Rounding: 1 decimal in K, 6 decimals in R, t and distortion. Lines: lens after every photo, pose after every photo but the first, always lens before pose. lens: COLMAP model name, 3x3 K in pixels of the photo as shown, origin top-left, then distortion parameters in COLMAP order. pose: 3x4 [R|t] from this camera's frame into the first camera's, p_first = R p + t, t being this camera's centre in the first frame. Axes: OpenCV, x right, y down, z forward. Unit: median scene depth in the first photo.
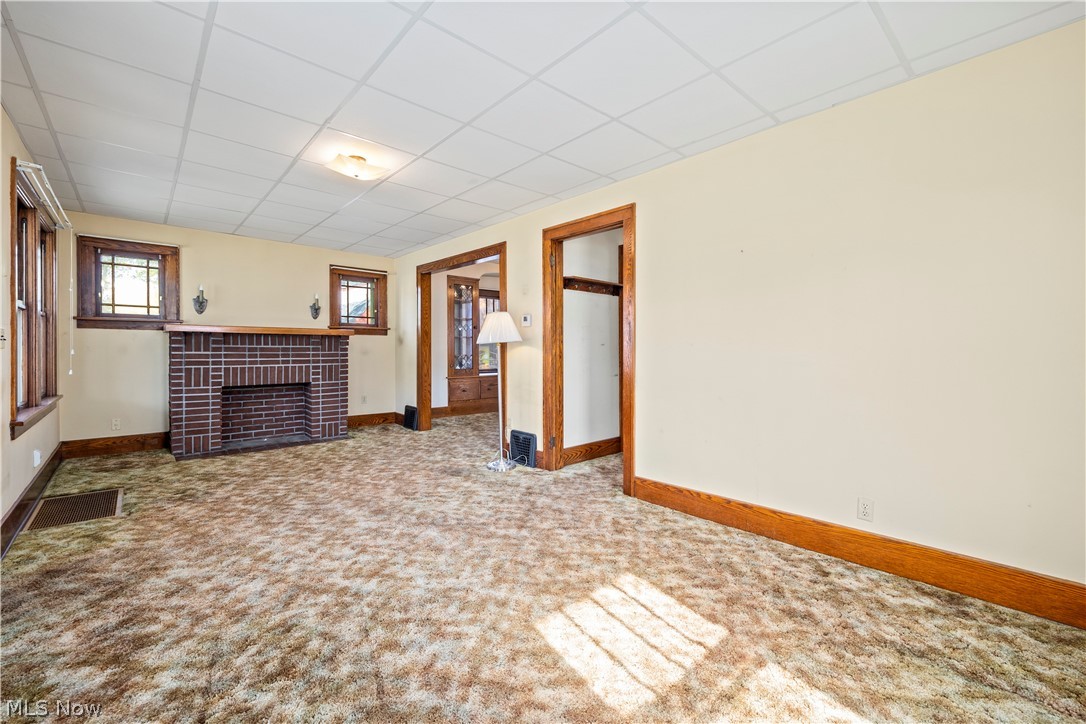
lens RADIAL K [[452.7, 0, 546.4], [0, 452.7, 358.2], [0, 0, 1]] dist [0.004453, -0.000626]
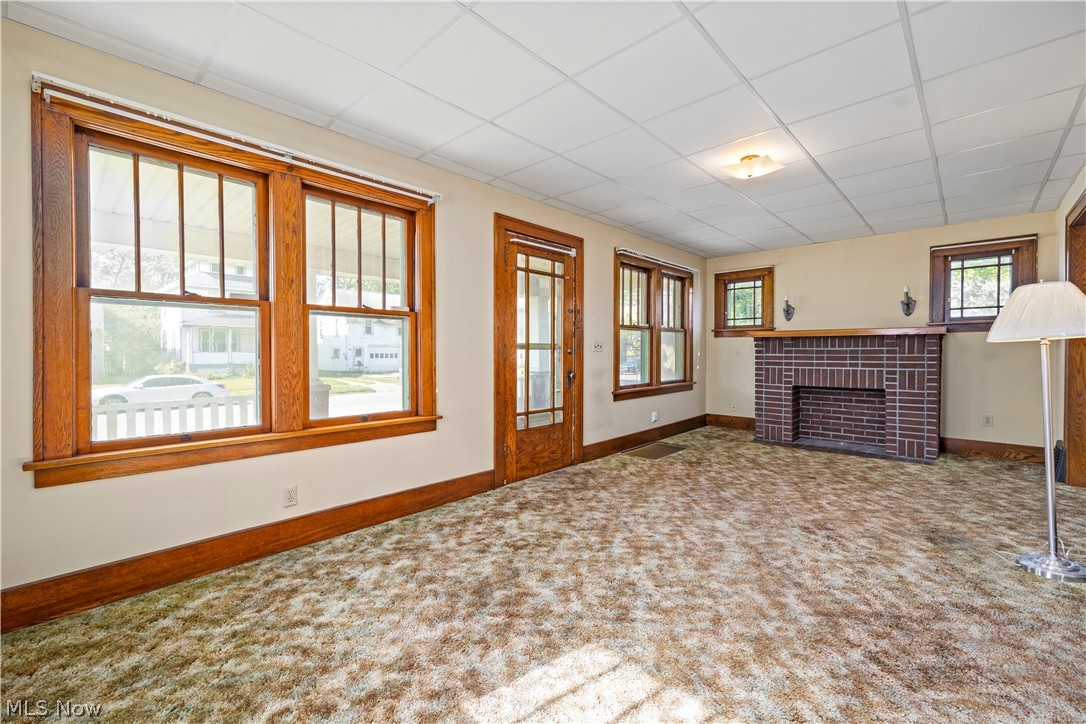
lens RADIAL K [[452.7, 0, 542.6], [0, 452.7, 359.9], [0, 0, 1]] dist [0.004453, -0.000626]
pose [[0.079338, 0.016012, -0.996719, 0.525658], [-0.018943, 0.999715, 0.014552, -0.006826], [0.996668, 0.017726, 0.079618, 0.474447]]
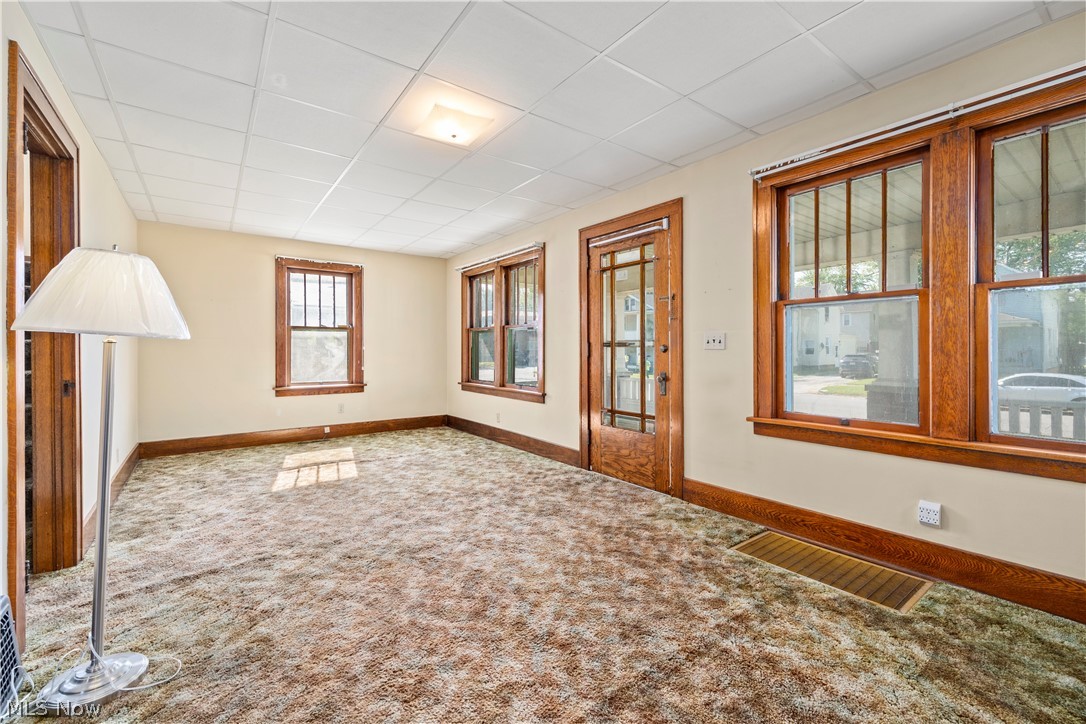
lens RADIAL K [[452.7, 0, 547.2], [0, 452.7, 353.5], [0, 0, 1]] dist [0.004453, -0.000626]
pose [[-0.996553, 0.001328, 0.082950, -0.651238], [0.004525, 0.999254, 0.038365, -0.047885], [-0.082837, 0.038608, -0.995815, 1.788694]]
